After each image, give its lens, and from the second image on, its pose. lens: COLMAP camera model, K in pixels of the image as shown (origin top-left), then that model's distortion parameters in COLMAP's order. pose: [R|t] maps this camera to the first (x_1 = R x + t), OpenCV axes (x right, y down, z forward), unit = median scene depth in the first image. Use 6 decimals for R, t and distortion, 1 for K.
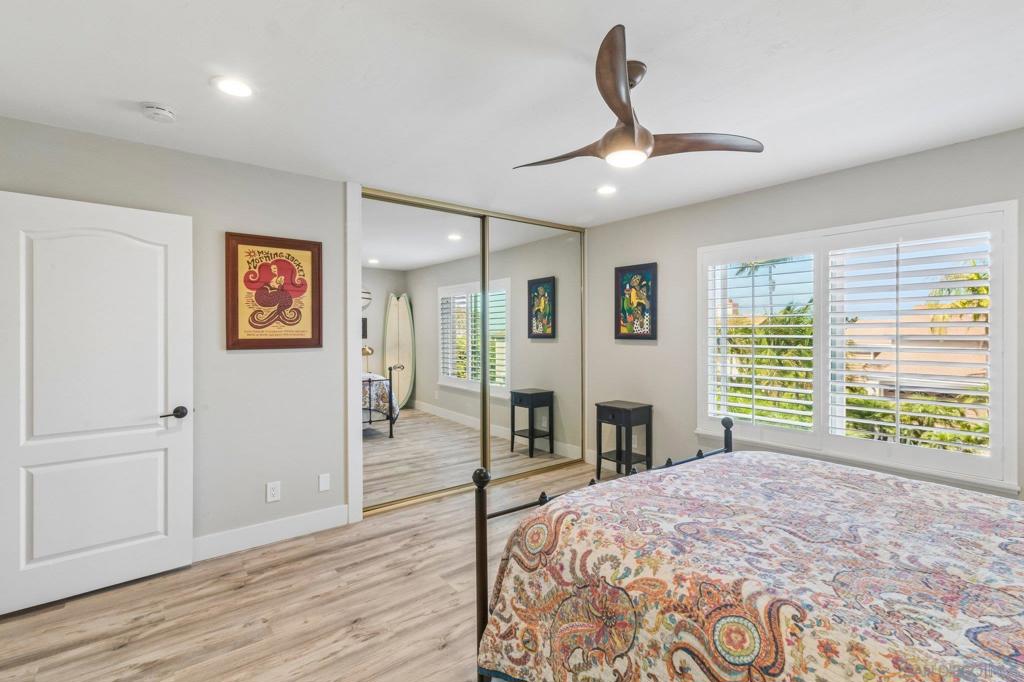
lens RADIAL K [[474.2, 0, 515.4], [0, 474.2, 333.0], [0, 0, 1]] dist [0.008451, 0.000033]
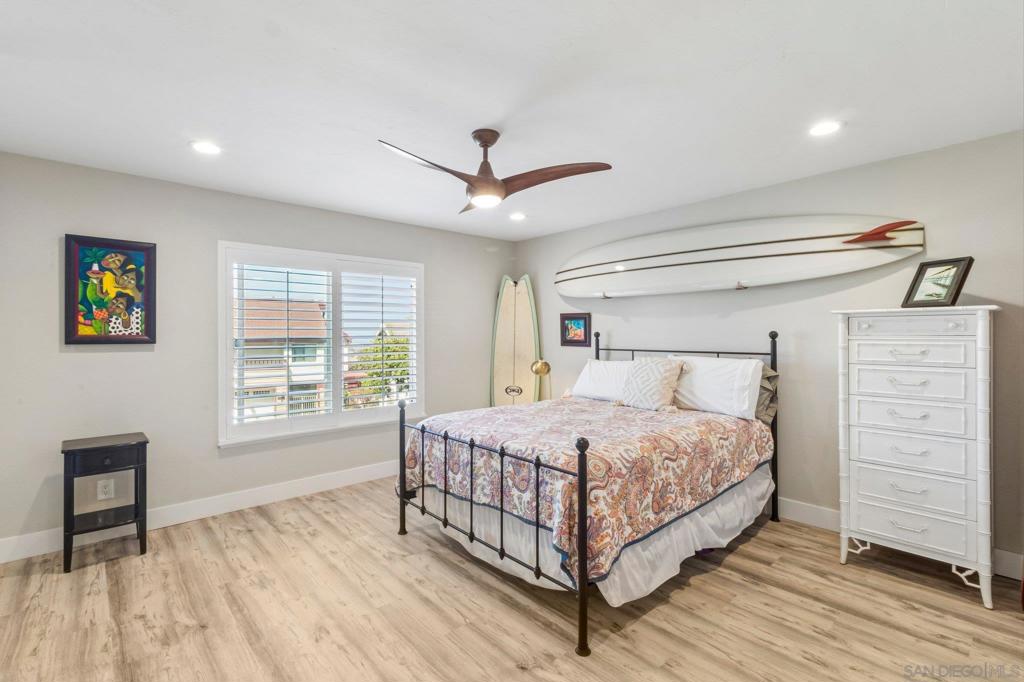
lens RADIAL K [[474.2, 0, 487.4], [0, 474.2, 335.2], [0, 0, 1]] dist [0.008451, 0.000033]
pose [[-0.042860, -0.000320, 0.999081, -0.491309], [0.004836, 0.999988, 0.000527, 0.002763], [-0.999069, 0.004854, -0.042858, 0.479563]]
